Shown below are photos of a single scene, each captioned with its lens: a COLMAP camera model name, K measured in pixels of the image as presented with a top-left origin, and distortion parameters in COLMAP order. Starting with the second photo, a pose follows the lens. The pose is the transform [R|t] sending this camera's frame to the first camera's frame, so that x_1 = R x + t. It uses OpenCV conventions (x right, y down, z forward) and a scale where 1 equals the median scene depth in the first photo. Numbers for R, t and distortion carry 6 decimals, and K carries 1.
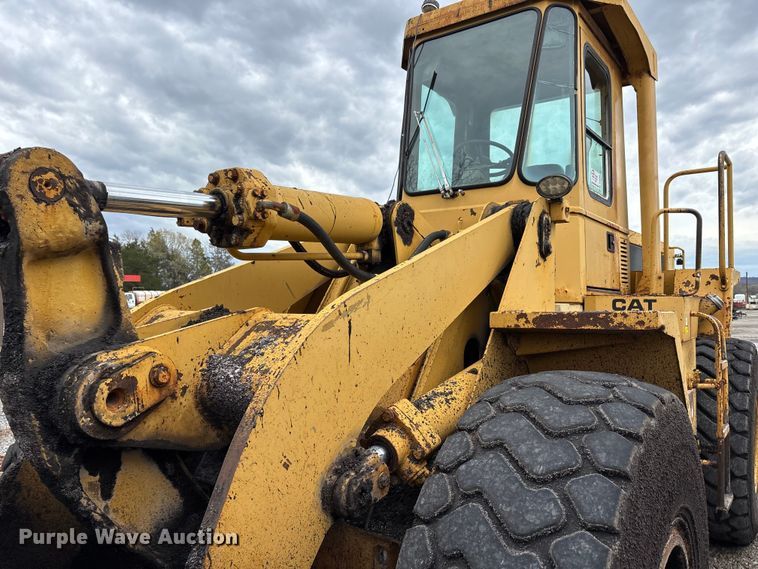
lens RADIAL K [[578.3, 0, 378.4], [0, 578.3, 285.6], [0, 0, 1]] dist [0.036878, -0.024023]
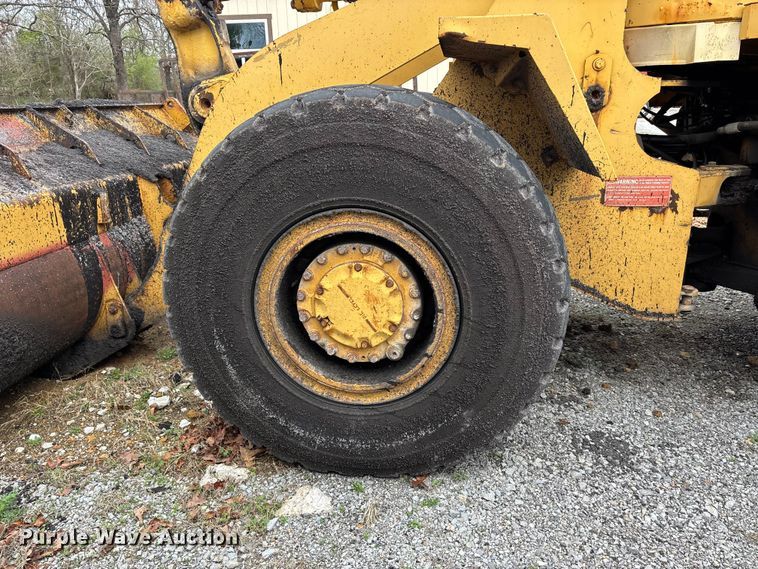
lens RADIAL K [[578.3, 0, 379.6], [0, 578.3, 283.9], [0, 0, 1]] dist [0.036878, -0.024023]
pose [[0.495203, 0.242974, -0.834109, 1.642154], [0.050017, 0.950530, 0.306581, 0.197108], [0.867336, -0.193539, 0.458552, 0.479577]]
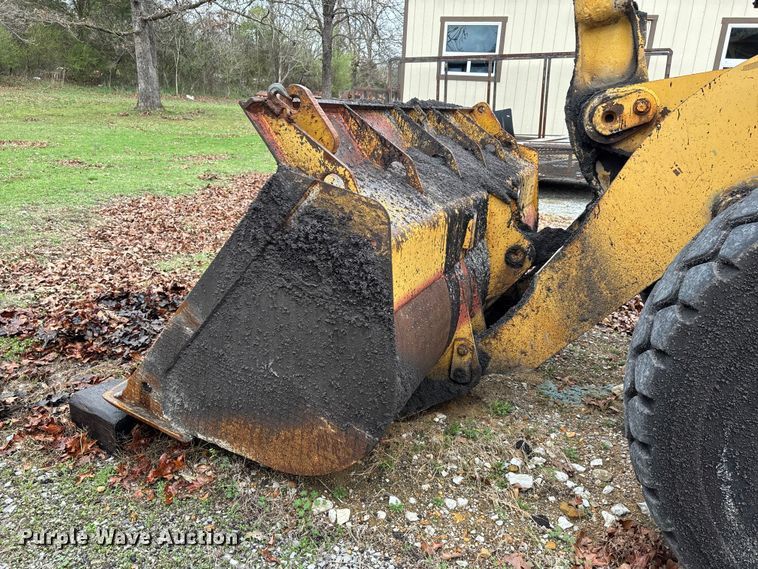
lens RADIAL K [[578.3, 0, 378.1], [0, 578.3, 285.4], [0, 0, 1]] dist [0.036878, -0.024023]
pose [[0.234292, 0.296310, -0.925909, 1.017749], [-0.025665, 0.953972, 0.298796, 0.170110], [0.971828, -0.046242, 0.231112, -0.011946]]
